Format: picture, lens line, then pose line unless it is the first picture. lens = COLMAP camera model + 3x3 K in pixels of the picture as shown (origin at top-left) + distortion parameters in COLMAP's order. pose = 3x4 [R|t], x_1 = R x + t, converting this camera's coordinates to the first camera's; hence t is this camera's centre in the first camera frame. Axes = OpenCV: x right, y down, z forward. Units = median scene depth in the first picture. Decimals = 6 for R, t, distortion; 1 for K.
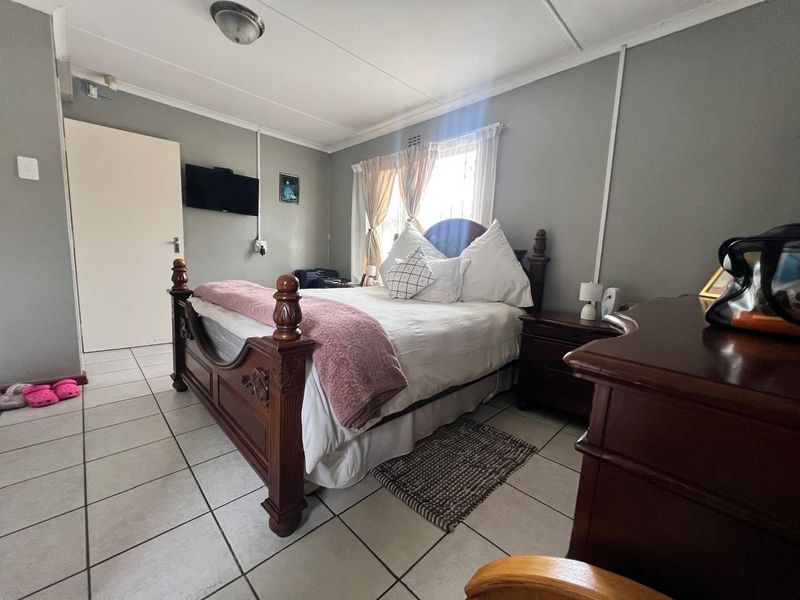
lens RADIAL K [[322.0, 0, 394.4], [0, 322.0, 296.3], [0, 0, 1]] dist [0.034442, 0.000001]
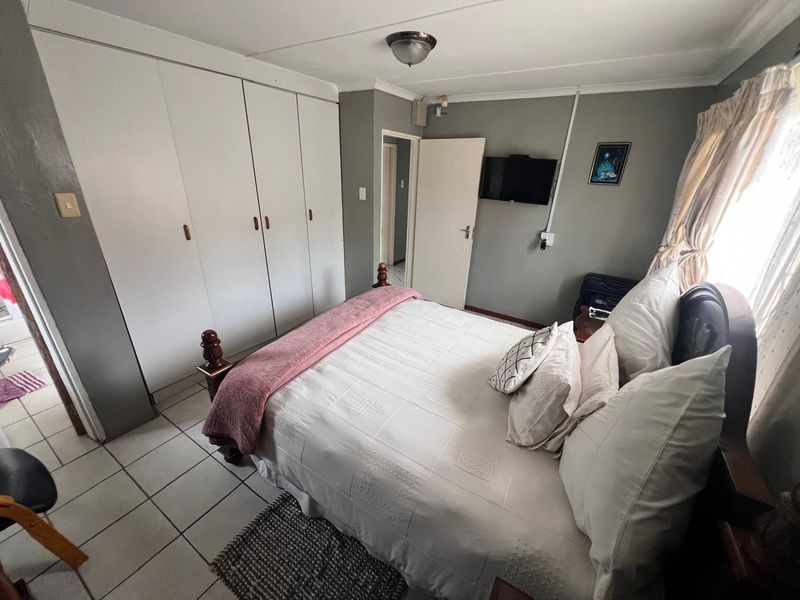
lens RADIAL K [[322.0, 0, 394.1], [0, 322.0, 301.1], [0, 0, 1]] dist [0.034442, 0.000001]
pose [[0.228371, 0.357294, -0.905642, 0.394883], [-0.148212, 0.932141, 0.330374, -0.265758], [0.962227, 0.058779, 0.265829, 0.452658]]
